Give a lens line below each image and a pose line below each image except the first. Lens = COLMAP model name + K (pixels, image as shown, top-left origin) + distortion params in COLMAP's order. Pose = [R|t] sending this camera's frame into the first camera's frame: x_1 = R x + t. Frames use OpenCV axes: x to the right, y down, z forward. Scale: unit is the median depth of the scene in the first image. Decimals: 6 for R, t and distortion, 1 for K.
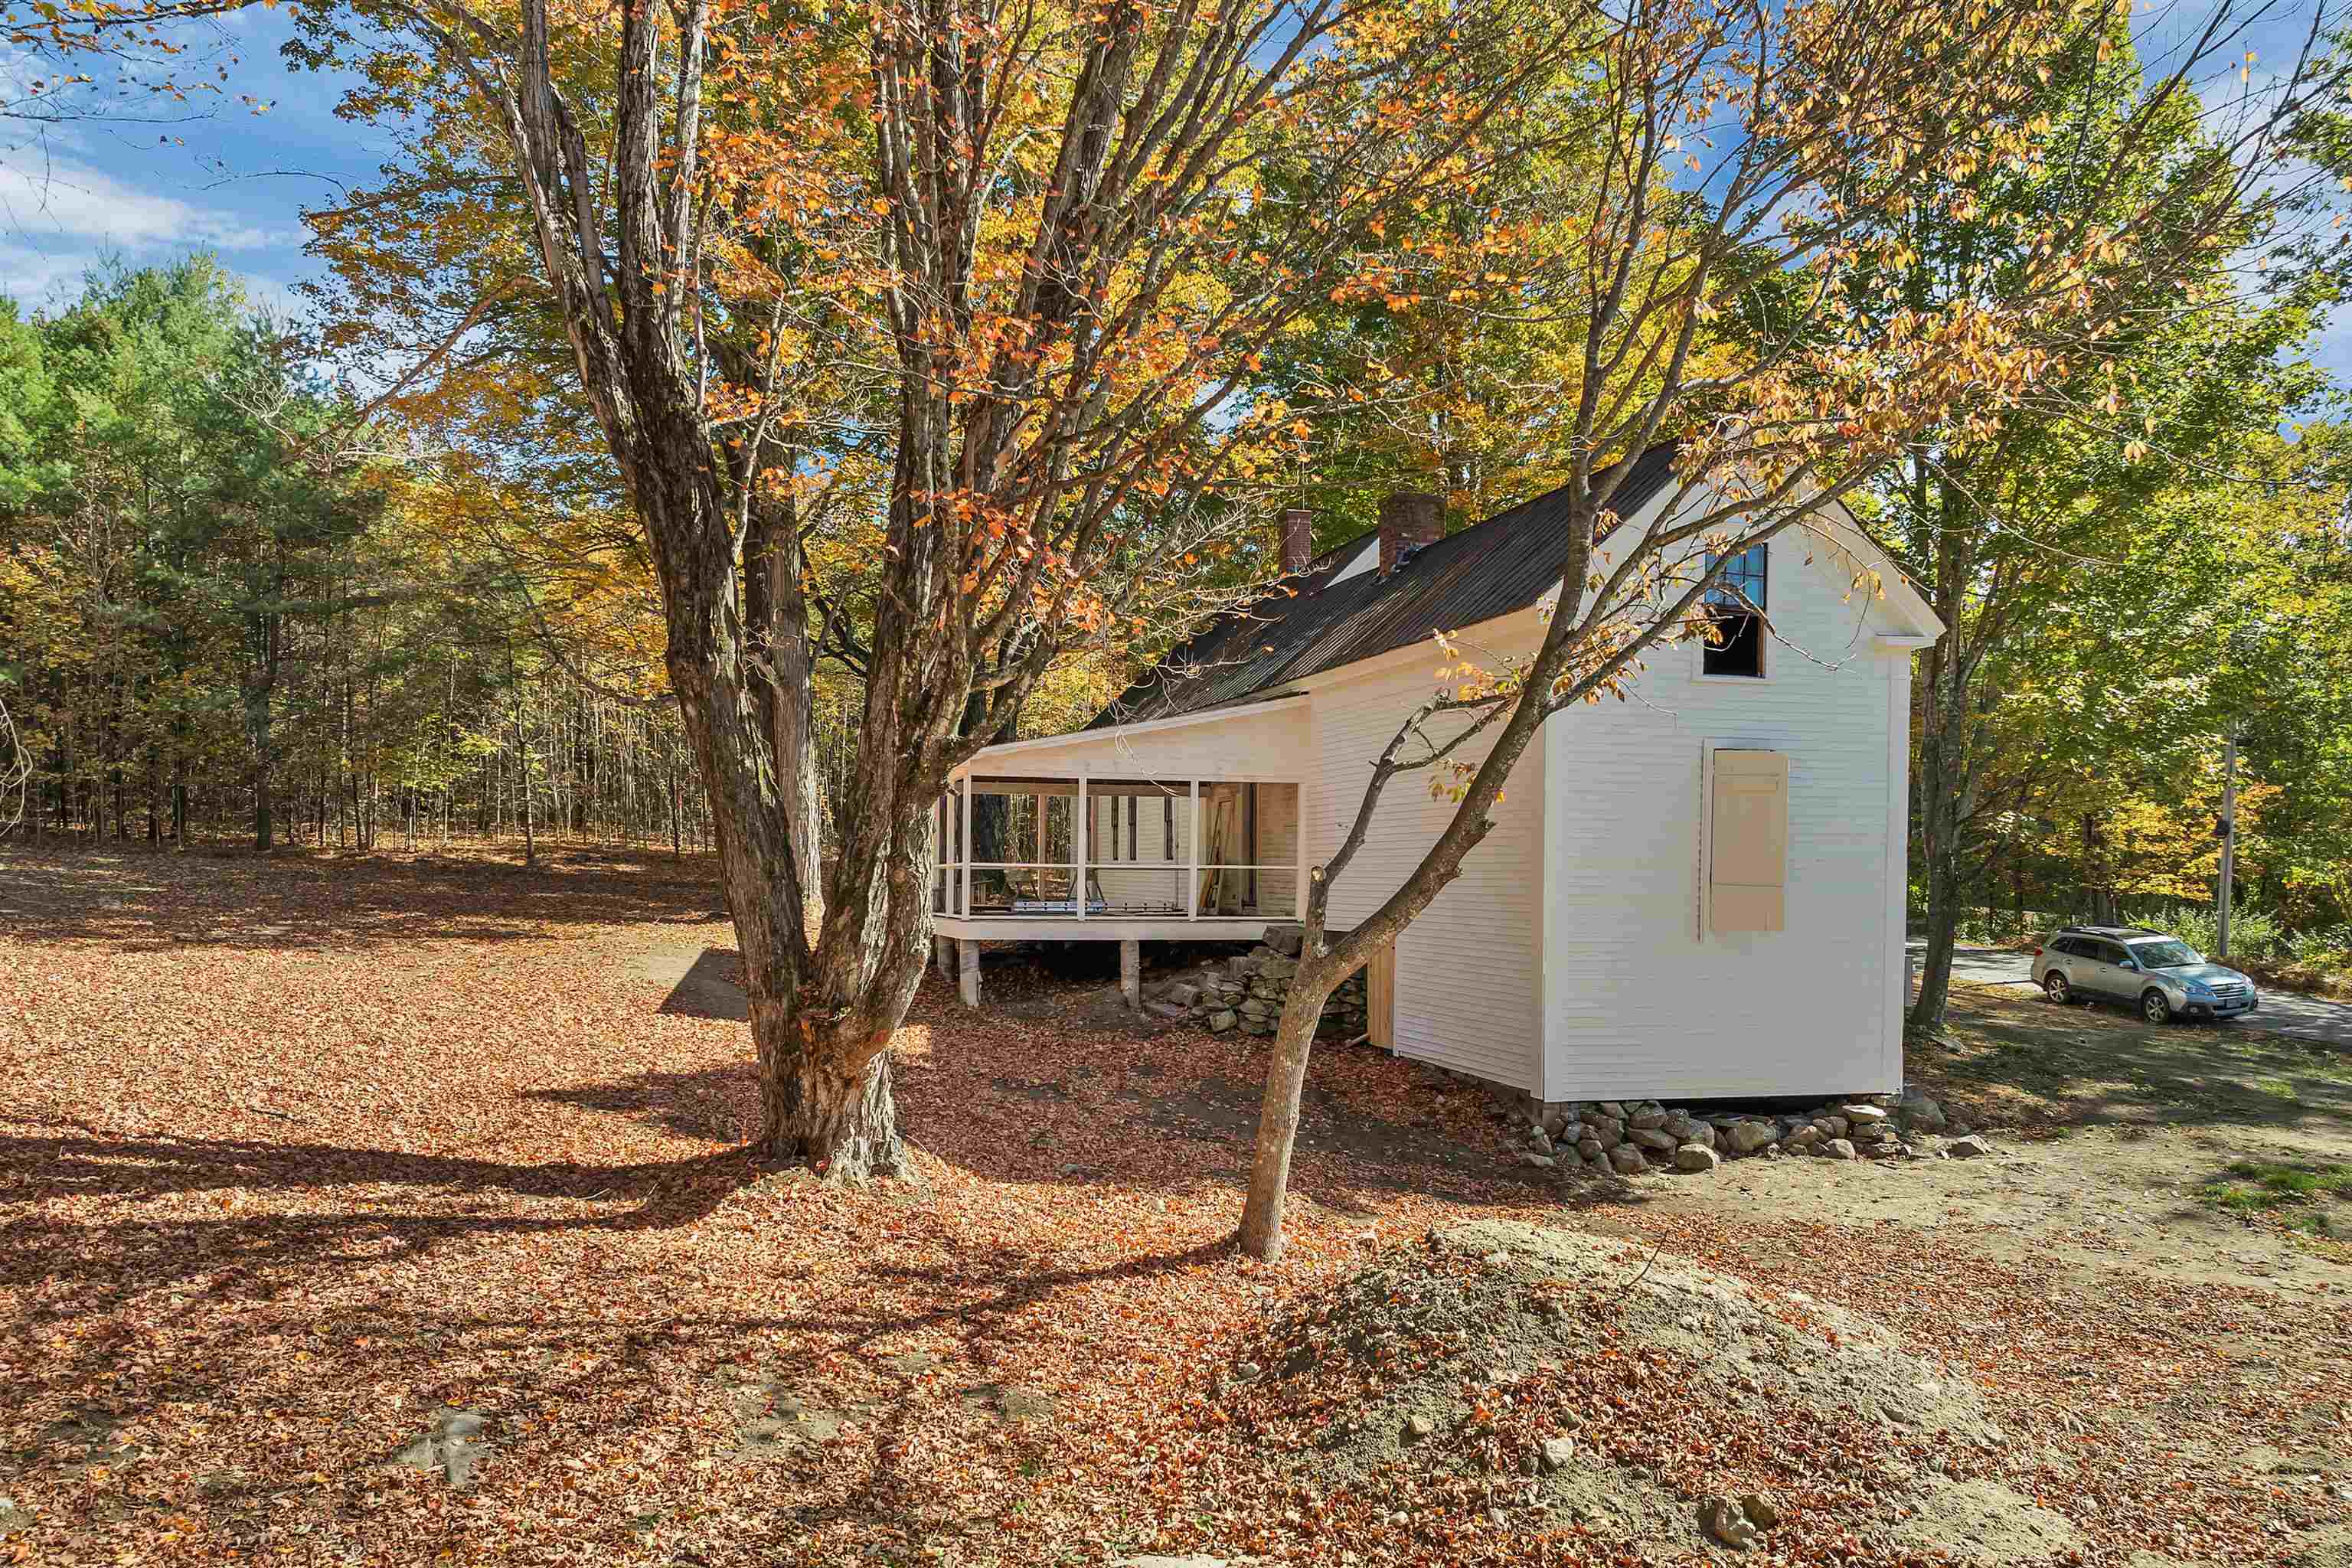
lens RADIAL K [[1687.9, 0, 1179.0], [0, 1687.9, 791.9], [0, 0, 1]] dist [-0.039387, 0.008954]
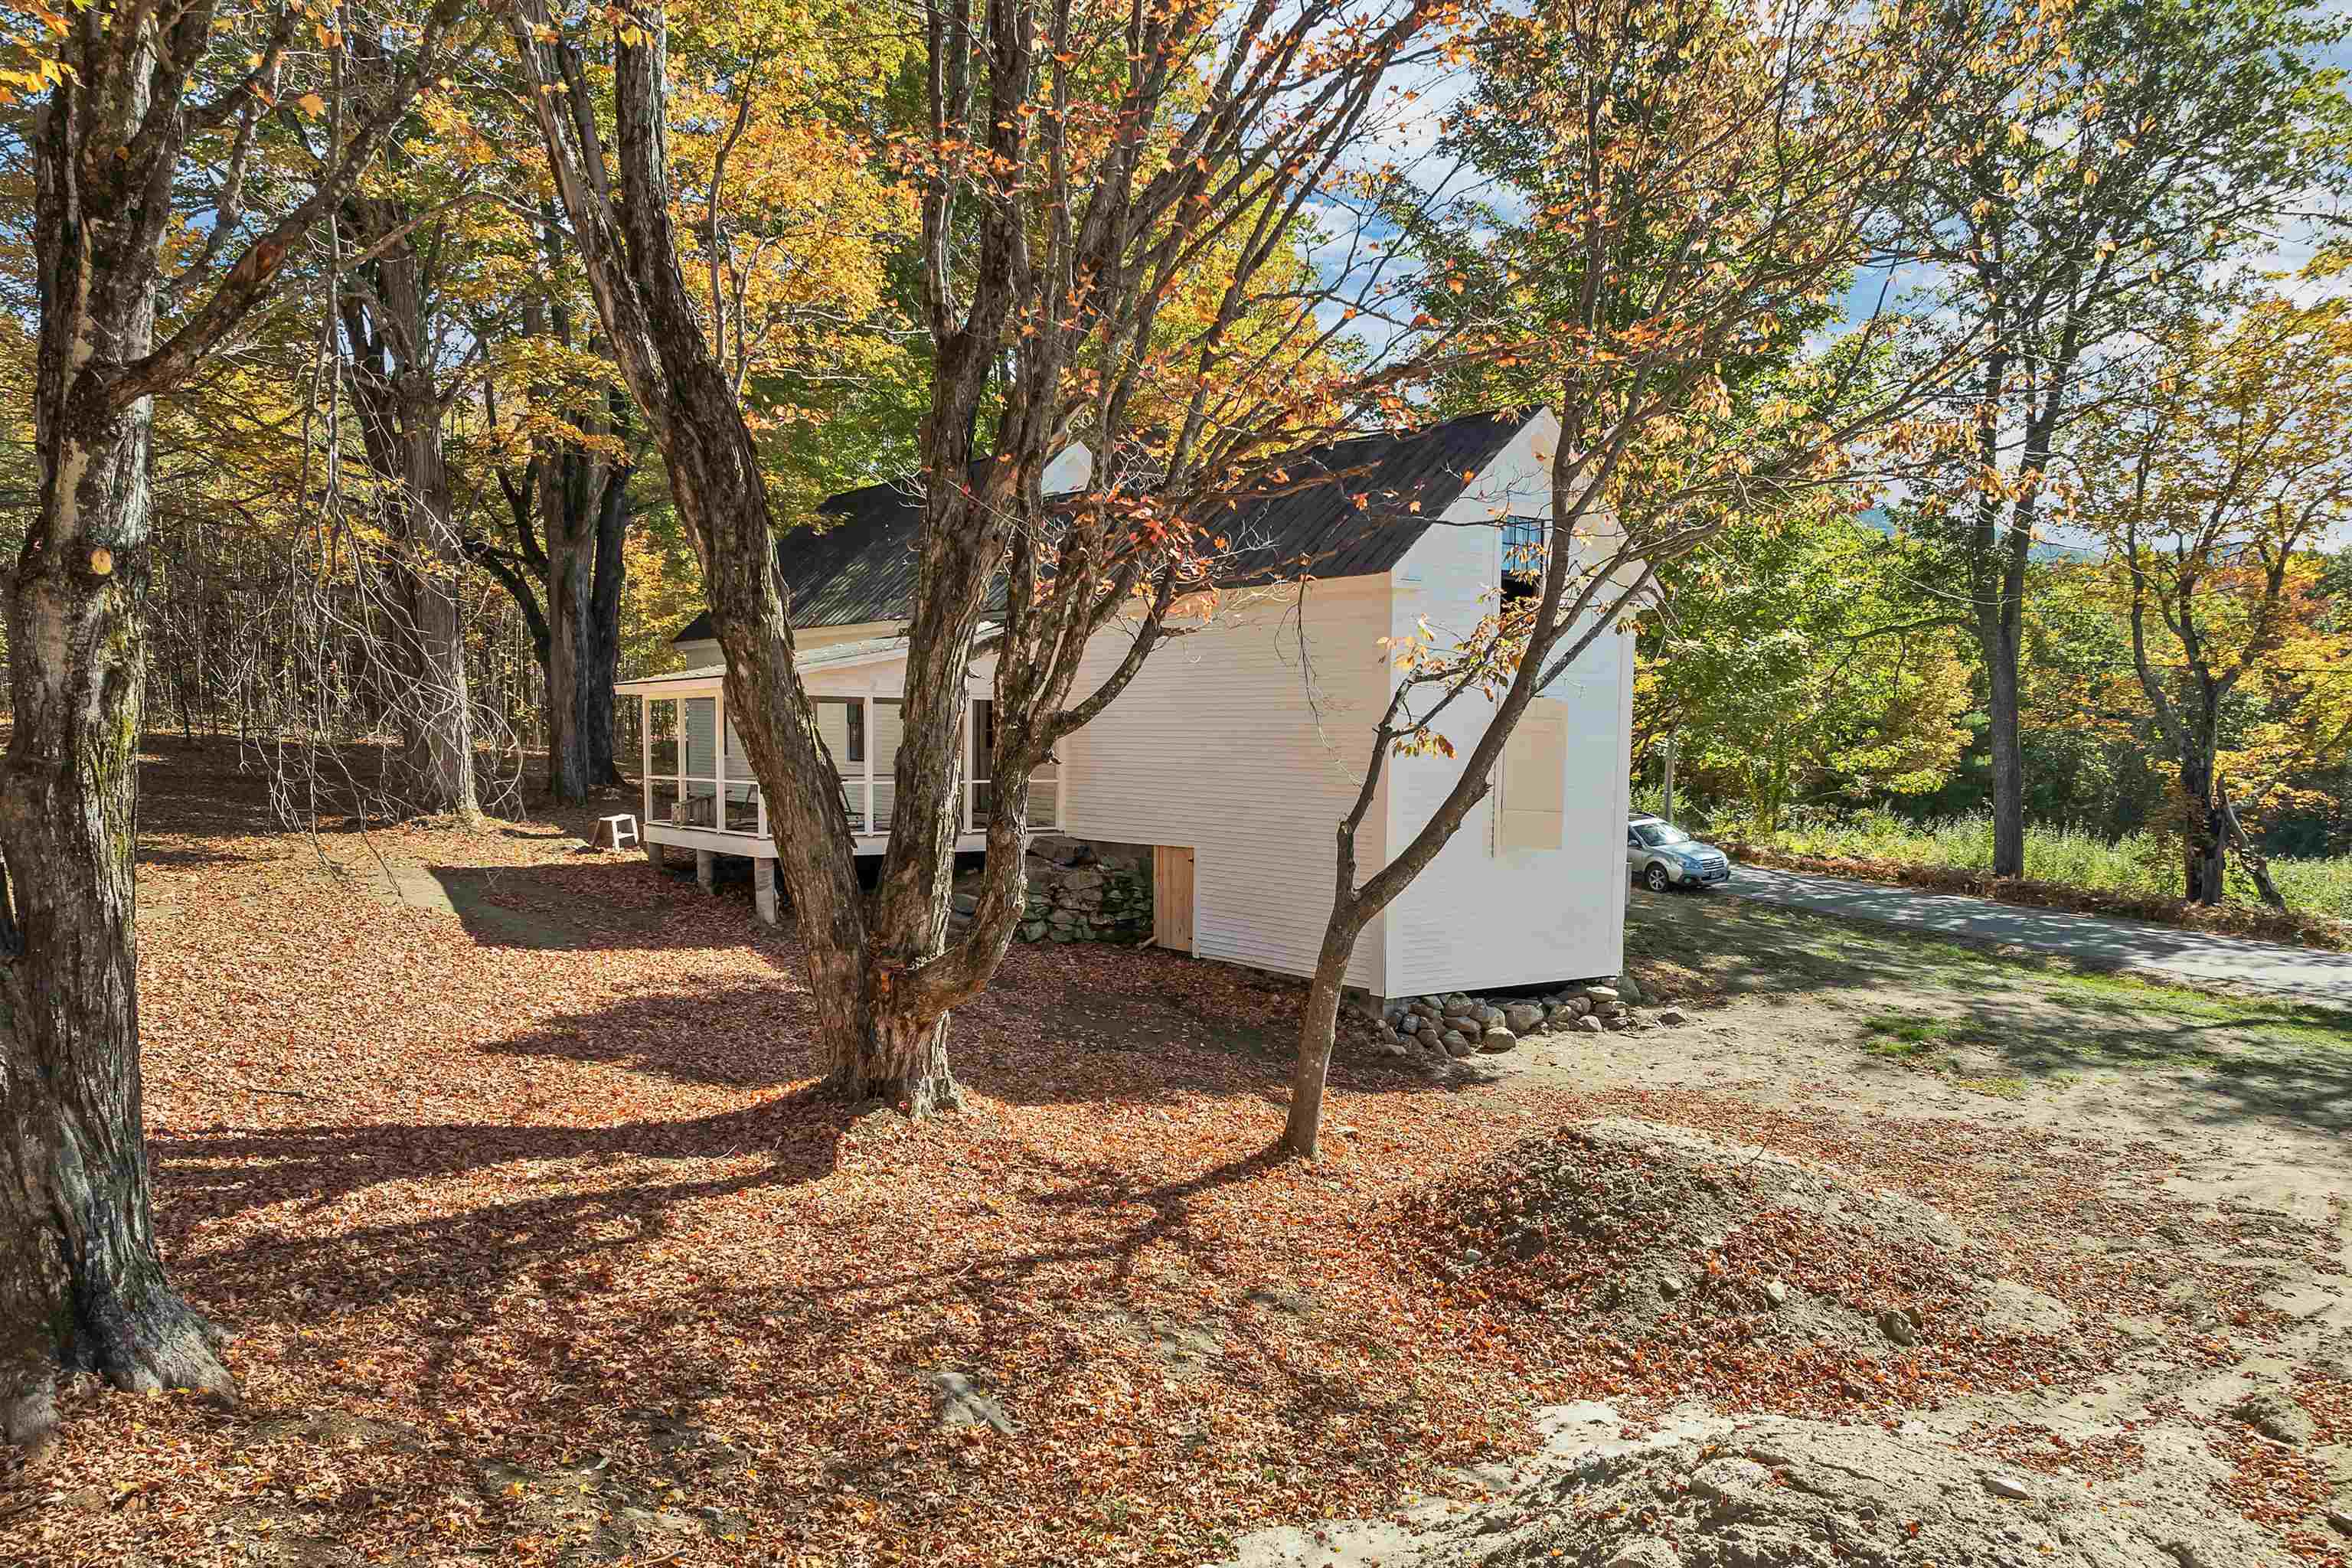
lens RADIAL K [[1687.9, 0, 1163.4], [0, 1687.9, 769.9], [0, 0, 1]] dist [-0.039387, 0.008954]
pose [[0.939678, -0.005293, 0.342019, -0.425806], [-0.019431, 0.997440, 0.068822, -0.067550], [-0.341507, -0.071316, 0.937170, -0.042563]]
